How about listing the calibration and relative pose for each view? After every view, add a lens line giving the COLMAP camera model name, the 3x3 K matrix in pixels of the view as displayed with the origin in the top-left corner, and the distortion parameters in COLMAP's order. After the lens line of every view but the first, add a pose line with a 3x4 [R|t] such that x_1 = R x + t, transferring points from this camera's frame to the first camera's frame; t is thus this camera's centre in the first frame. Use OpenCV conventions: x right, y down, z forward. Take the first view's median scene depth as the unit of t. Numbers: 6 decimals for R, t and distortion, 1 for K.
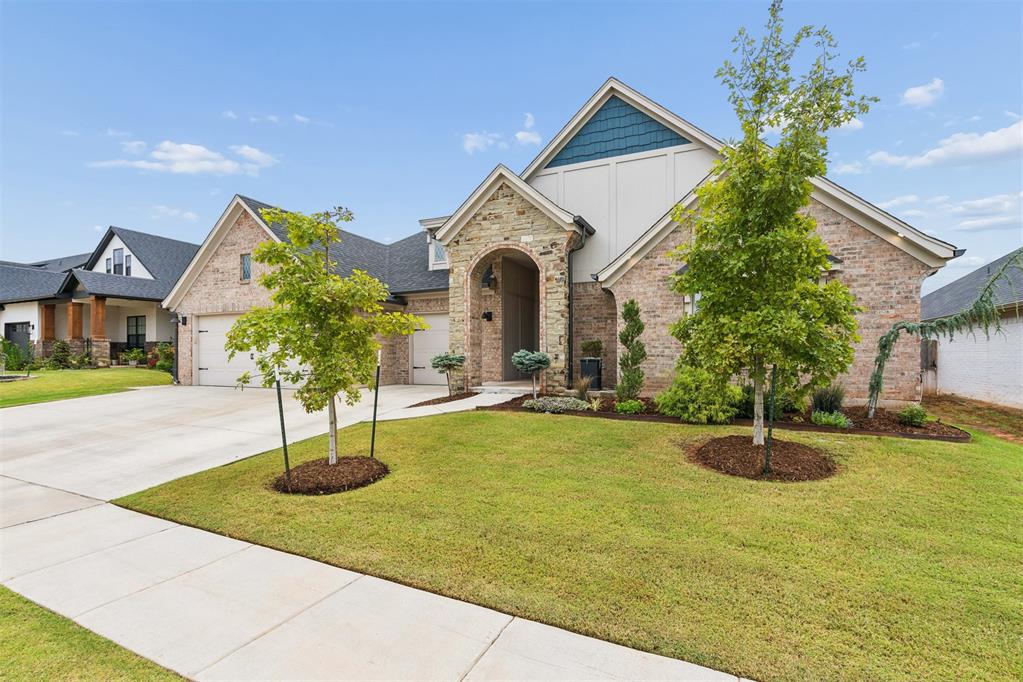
lens RADIAL K [[457.5, 0, 484.8], [0, 457.5, 354.3], [0, 0, 1]] dist [-0.001989, 0.000541]
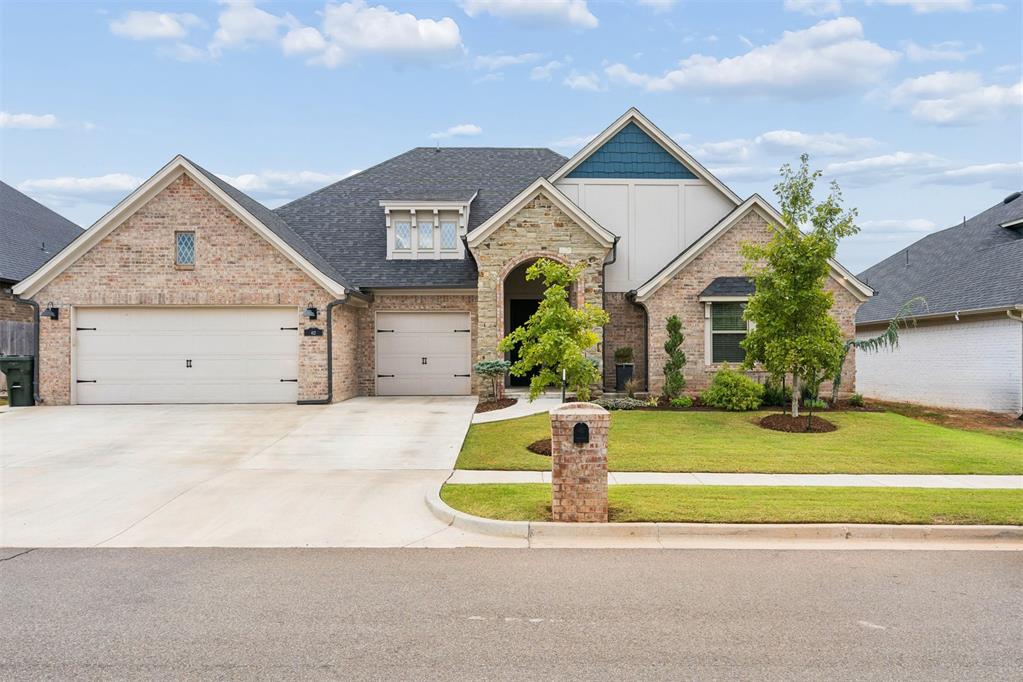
lens RADIAL K [[768.9, 0, 510.6], [0, 768.9, 349.3], [0, 0, 1]] dist [0.021377, -0.002904]
pose [[0.909012, 0.002931, 0.416760, -0.766308], [0.001296, 0.999951, -0.009860, -0.007985], [-0.416769, 0.009503, 0.908963, -0.558699]]
